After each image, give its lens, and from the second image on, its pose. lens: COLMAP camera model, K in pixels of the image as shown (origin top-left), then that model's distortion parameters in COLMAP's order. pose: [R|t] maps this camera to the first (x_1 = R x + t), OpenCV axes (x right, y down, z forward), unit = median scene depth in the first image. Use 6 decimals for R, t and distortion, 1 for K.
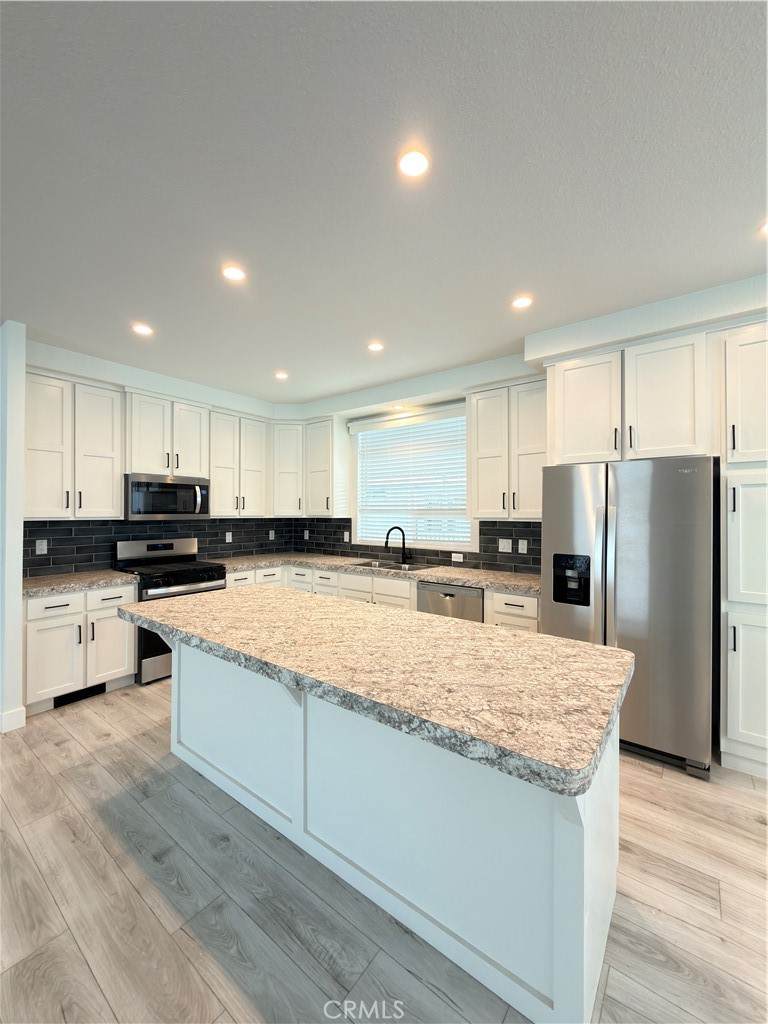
lens RADIAL K [[406.8, 0, 384.0], [0, 406.8, 512.0], [0, 0, 1]] dist [0.000577, 0.000072]
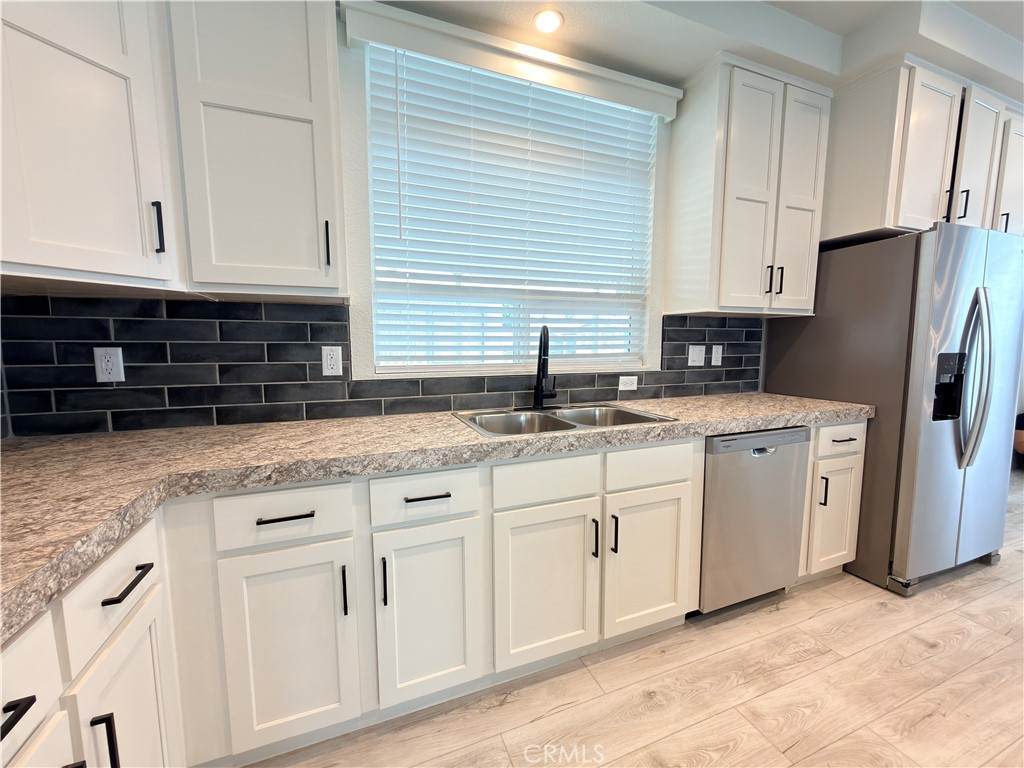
lens RADIAL K [[412.2, 0, 512.0], [0, 412.2, 384.0], [0, 0, 1]] dist [0.000522, 0.000045]
pose [[0.512638, -0.093091, 0.853544, -0.418661], [-0.000731, 0.994057, 0.108855, 0.057873], [-0.858605, -0.056427, 0.509523, 0.940821]]
